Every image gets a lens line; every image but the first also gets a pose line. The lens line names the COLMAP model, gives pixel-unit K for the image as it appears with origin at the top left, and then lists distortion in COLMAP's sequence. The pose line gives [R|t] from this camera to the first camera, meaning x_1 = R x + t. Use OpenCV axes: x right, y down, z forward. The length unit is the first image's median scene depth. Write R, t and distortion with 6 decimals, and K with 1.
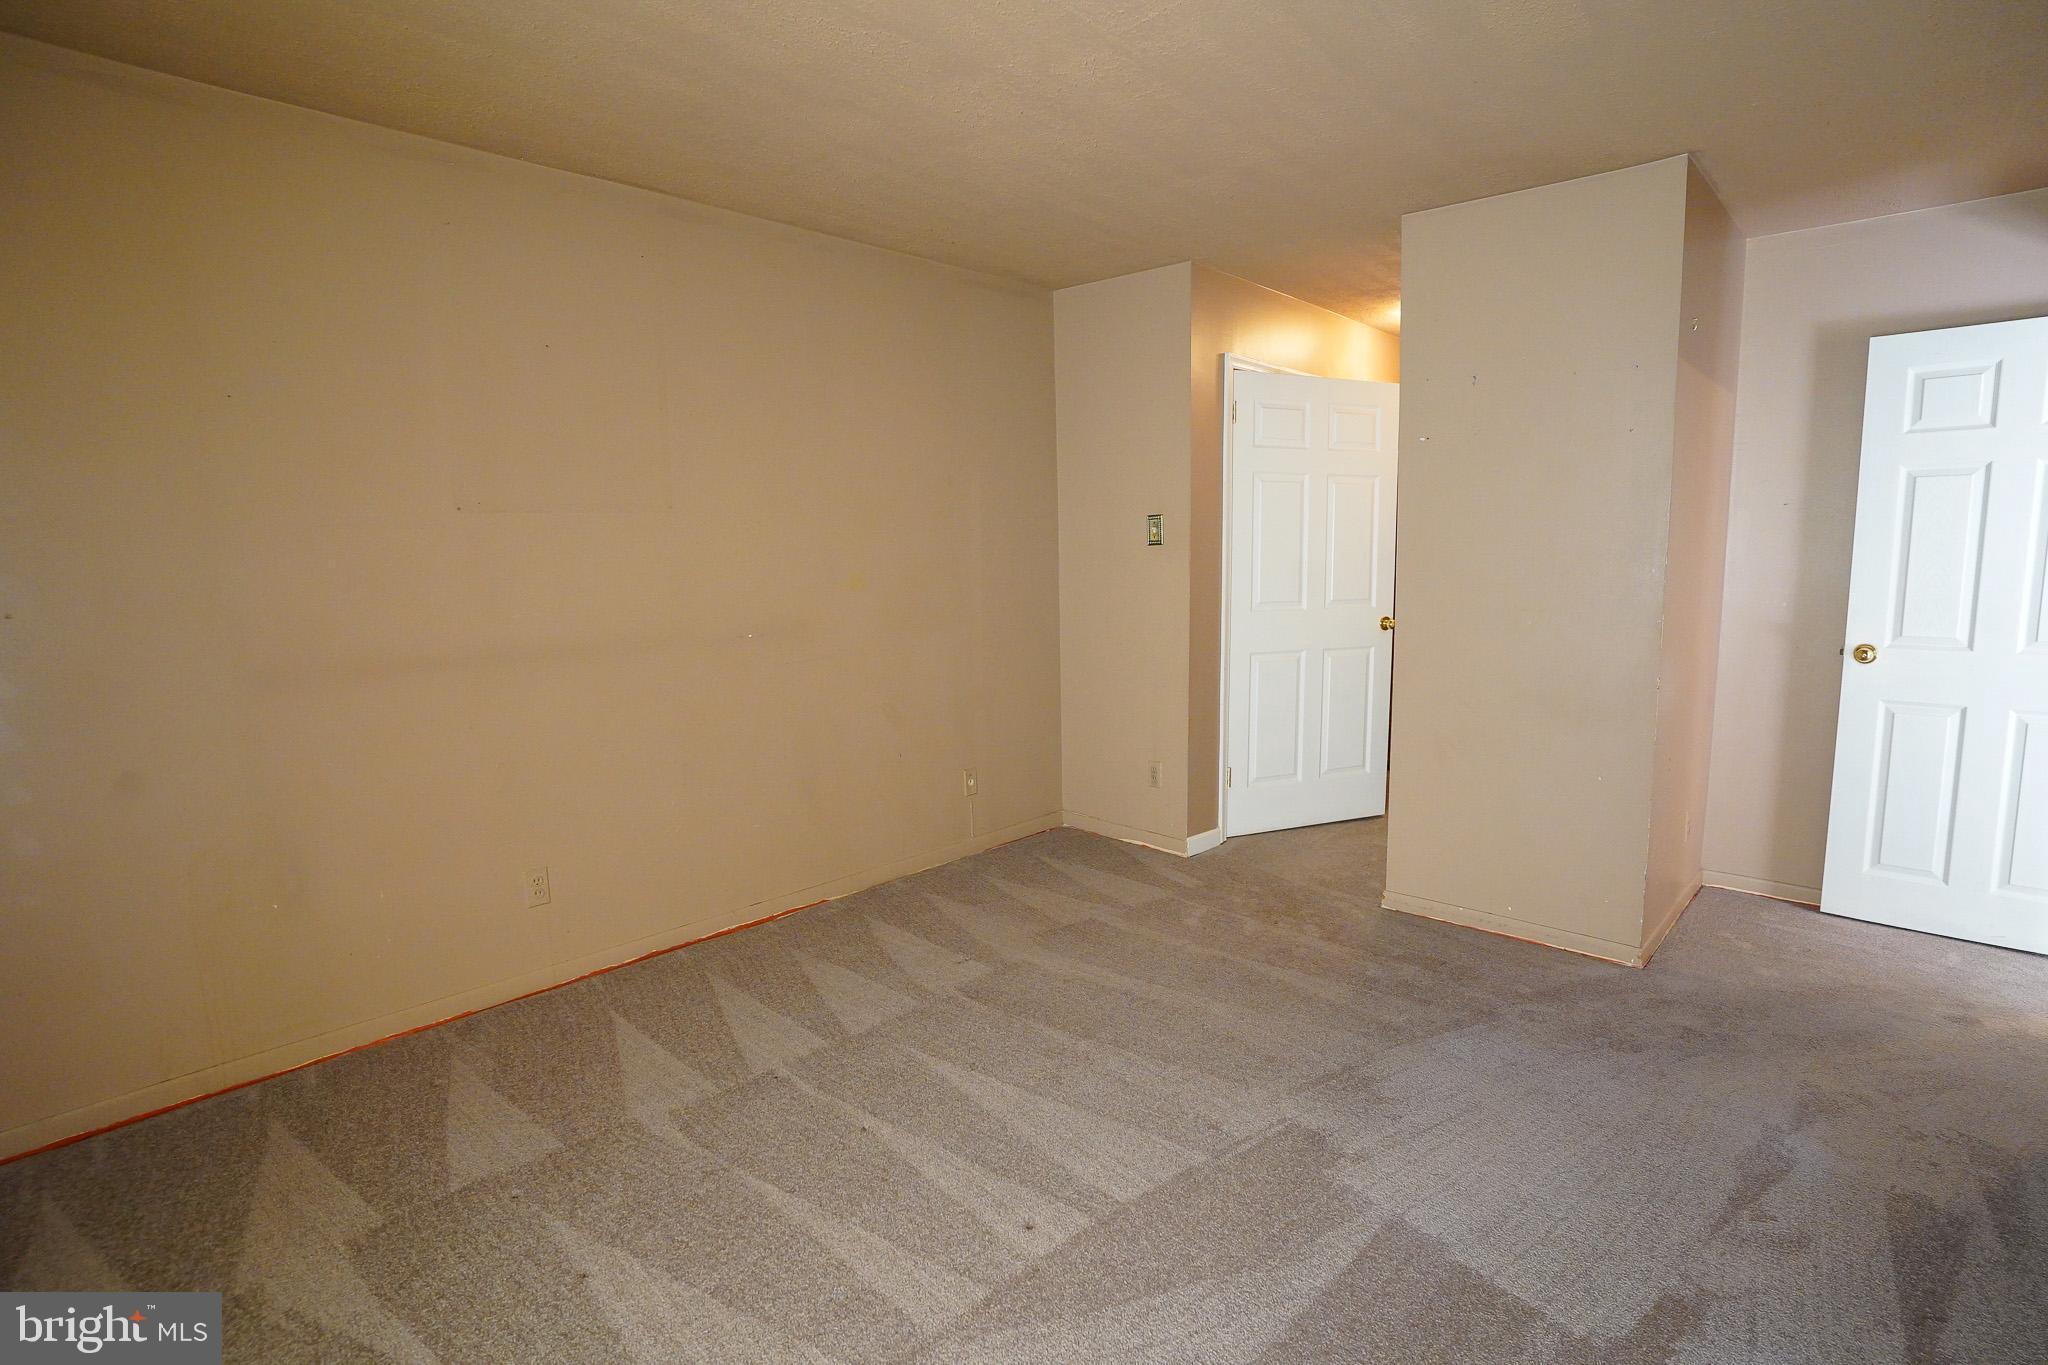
lens RADIAL K [[1012.1, 0, 1023.2], [0, 1012.1, 681.0], [0, 0, 1]] dist [-0.072401, 0.031940]
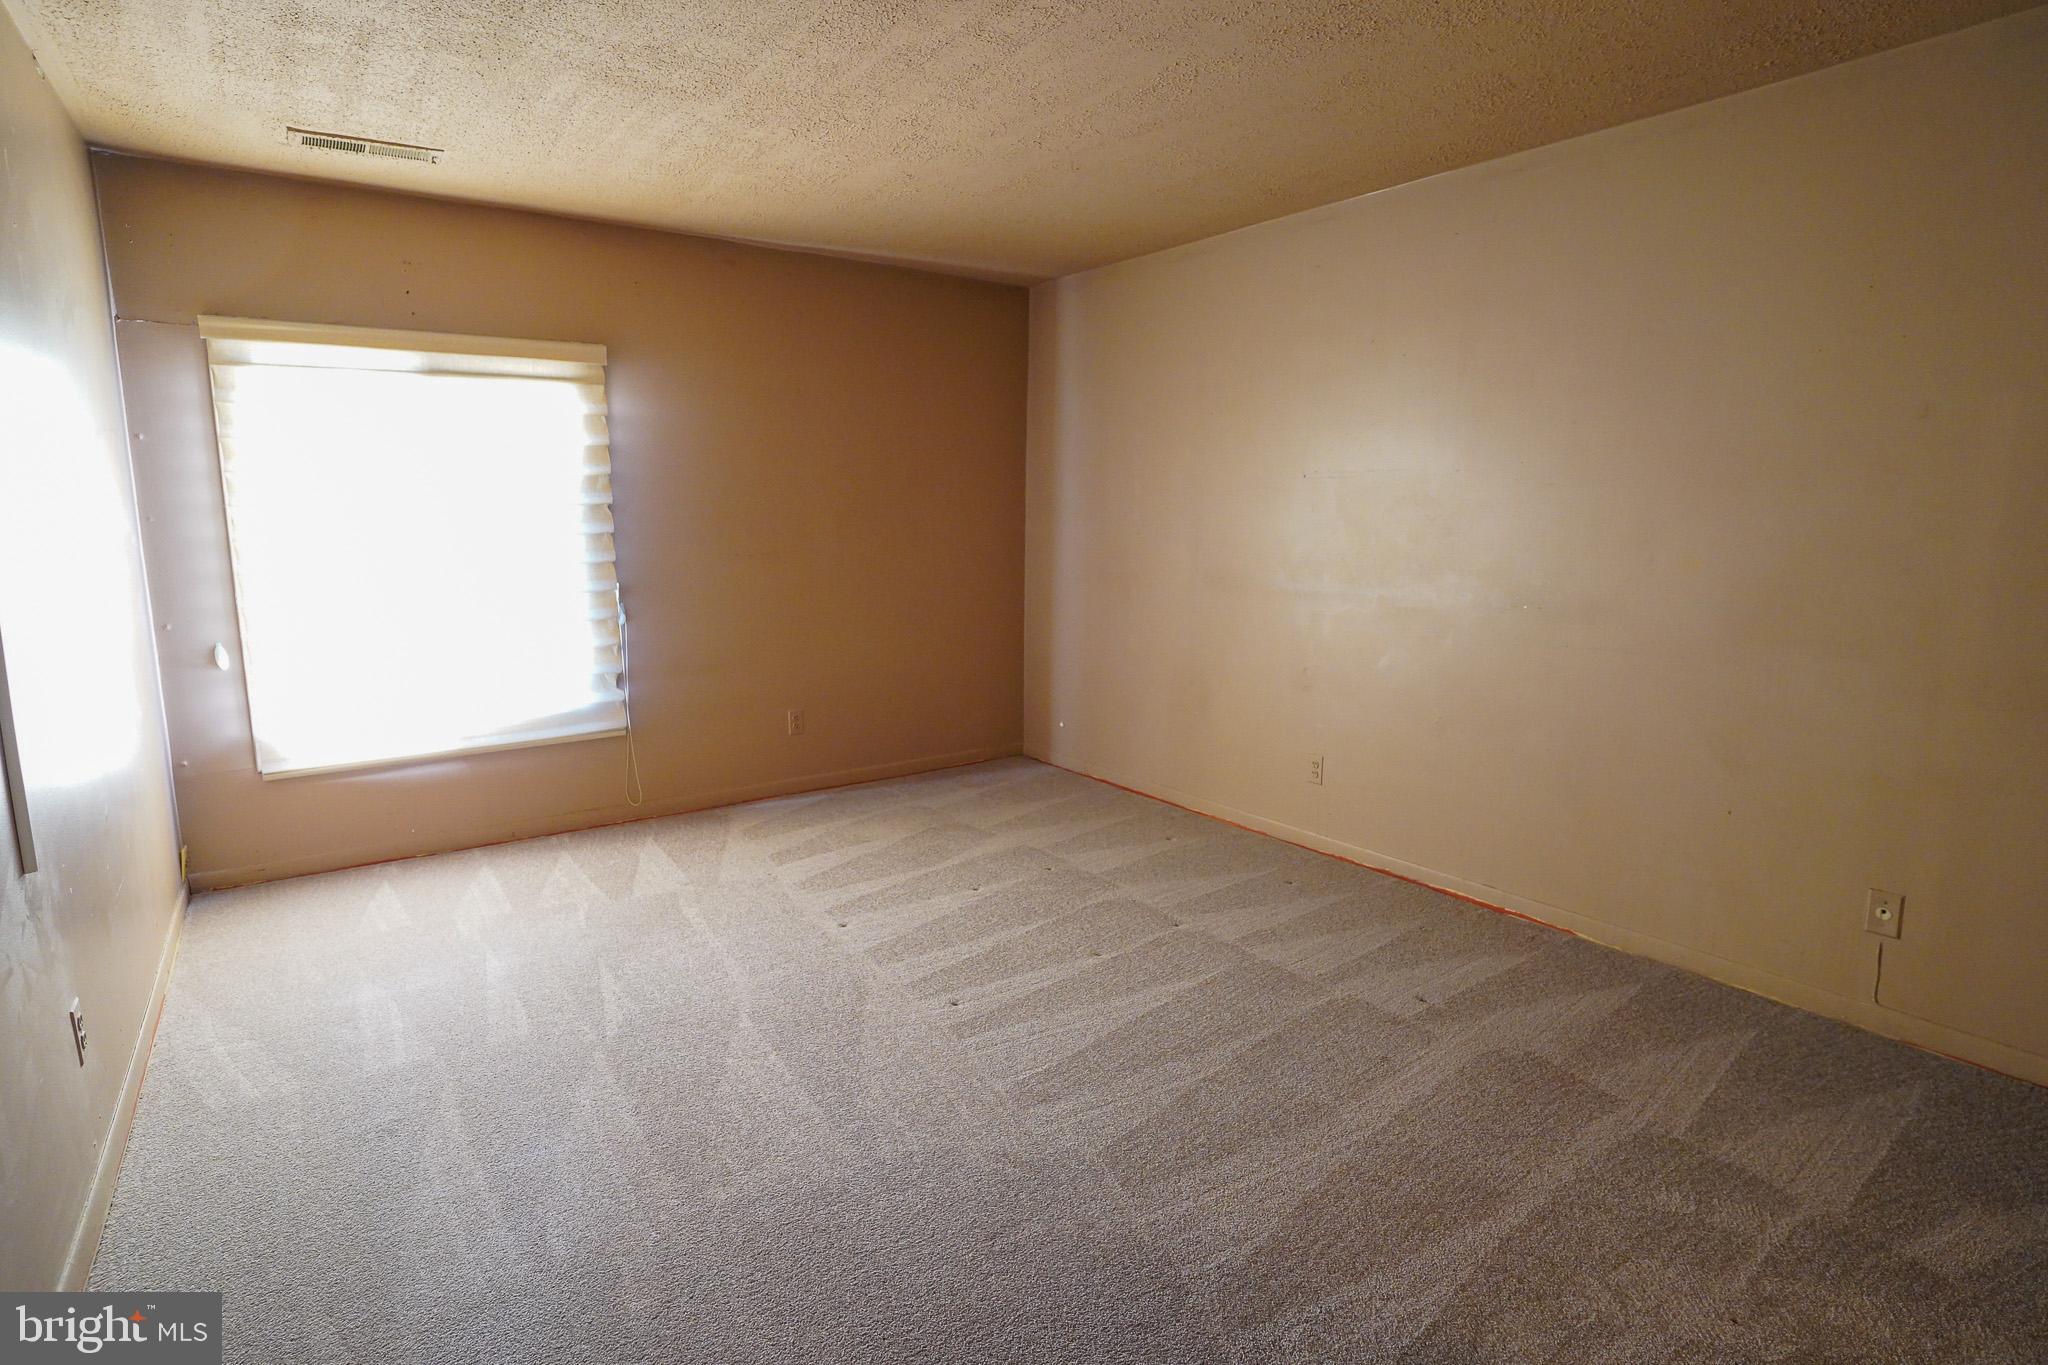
lens RADIAL K [[1012.1, 0, 1019.8], [0, 1012.1, 680.1], [0, 0, 1]] dist [-0.072401, 0.031940]
pose [[-0.186493, 0.176957, -0.966388, 0.742820], [-0.129725, 0.970597, 0.202762, -0.110582], [0.973854, 0.163178, -0.158054, 0.720978]]
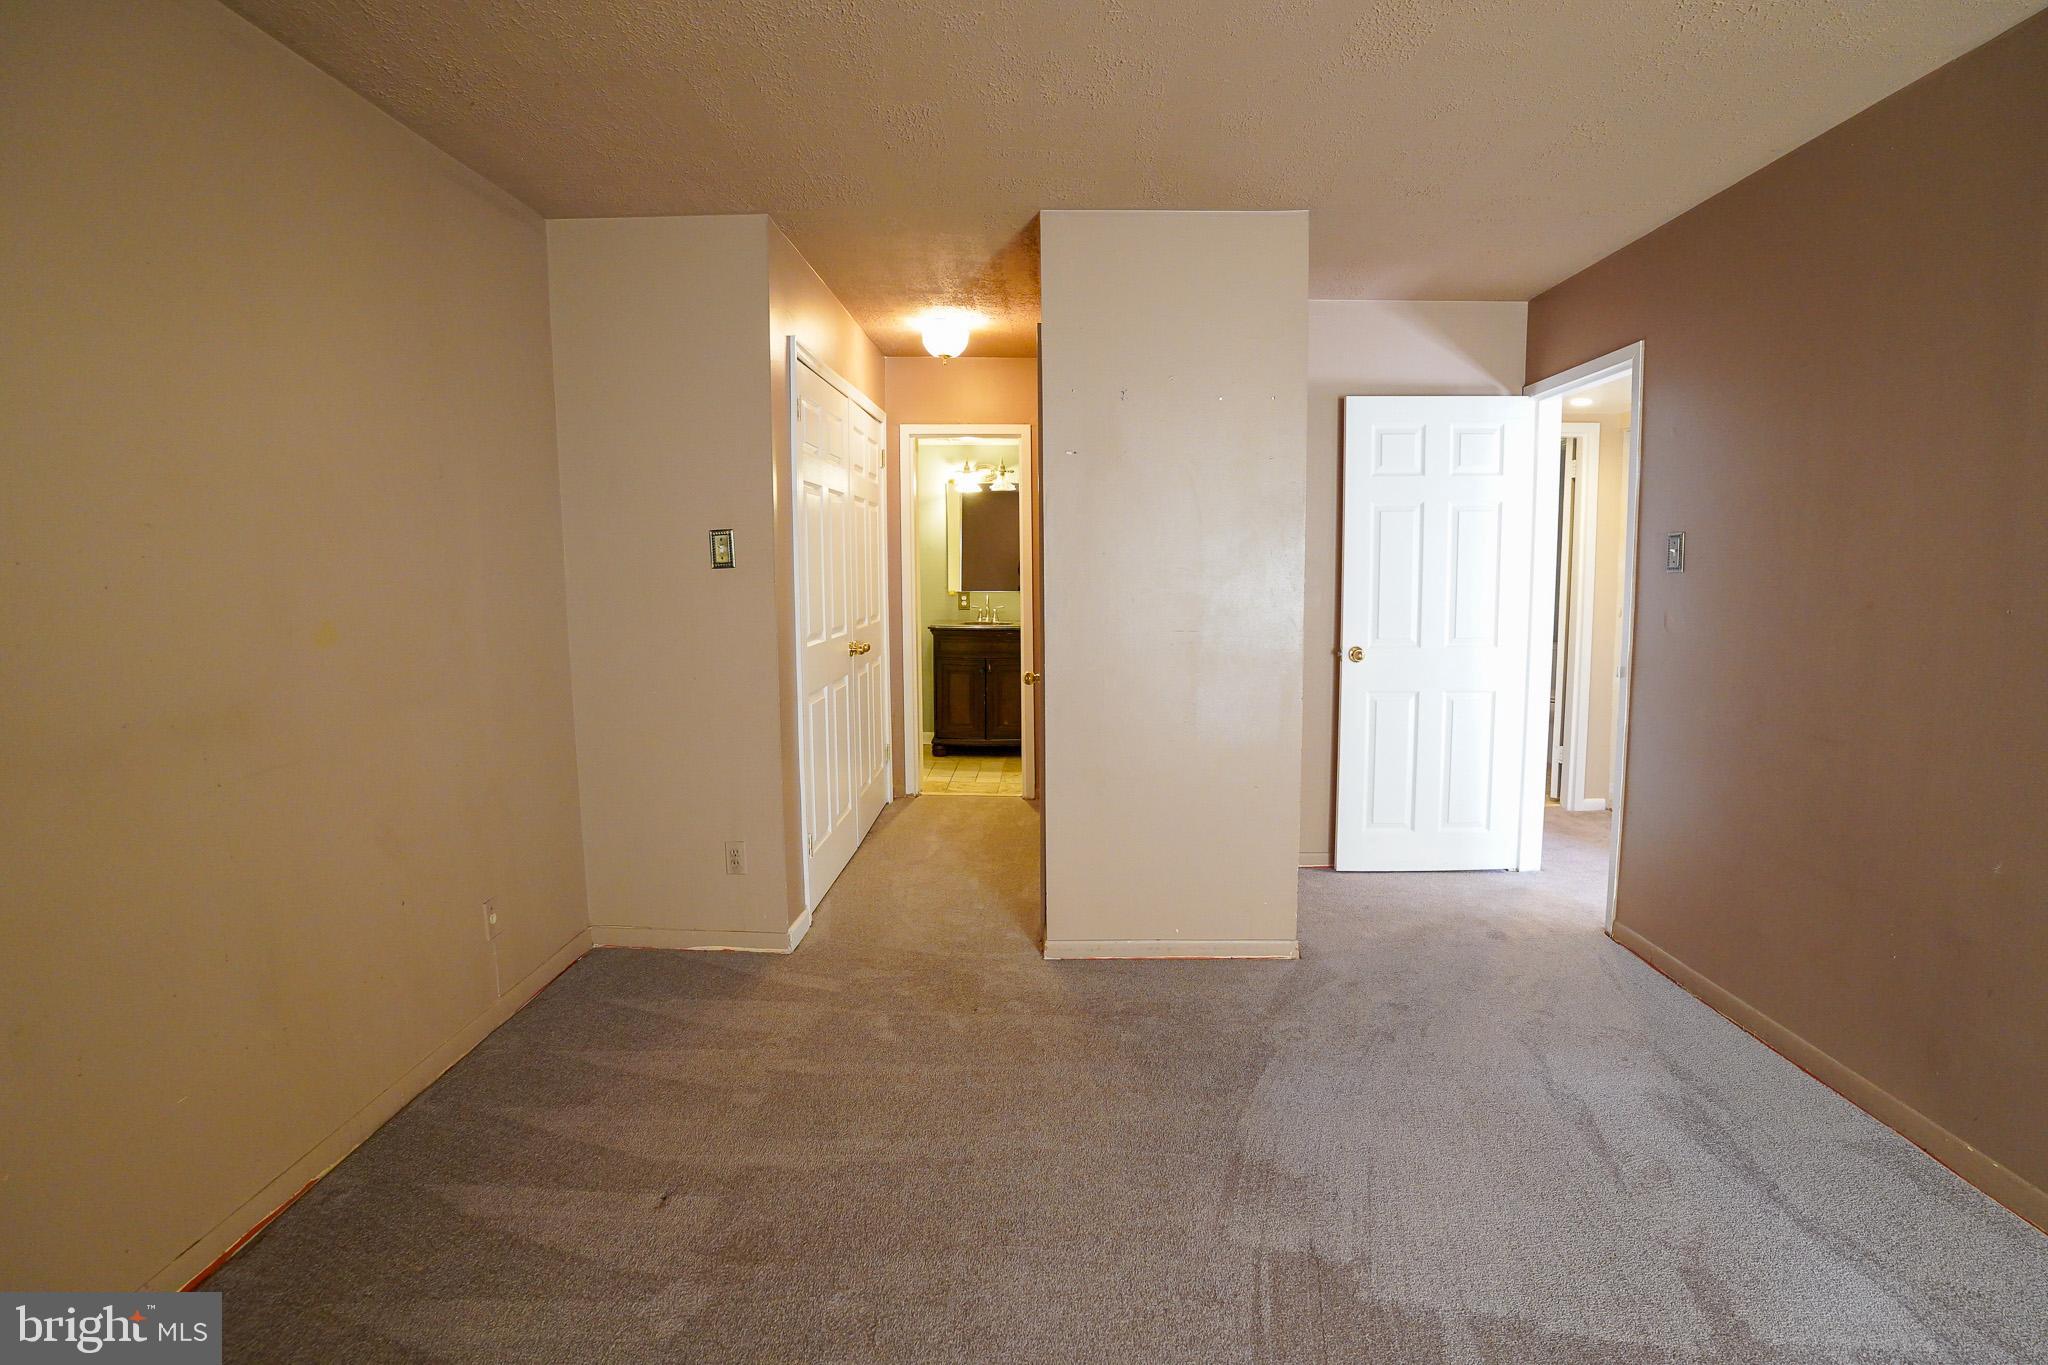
lens RADIAL K [[1012.1, 0, 1030.7], [0, 1012.1, 673.1], [0, 0, 1]] dist [-0.072401, 0.031940]
pose [[0.743752, -0.067095, 0.665080, -0.272353], [0.087573, 0.996155, 0.002563, -0.042831], [-0.662695, 0.056337, 0.746768, 0.329084]]
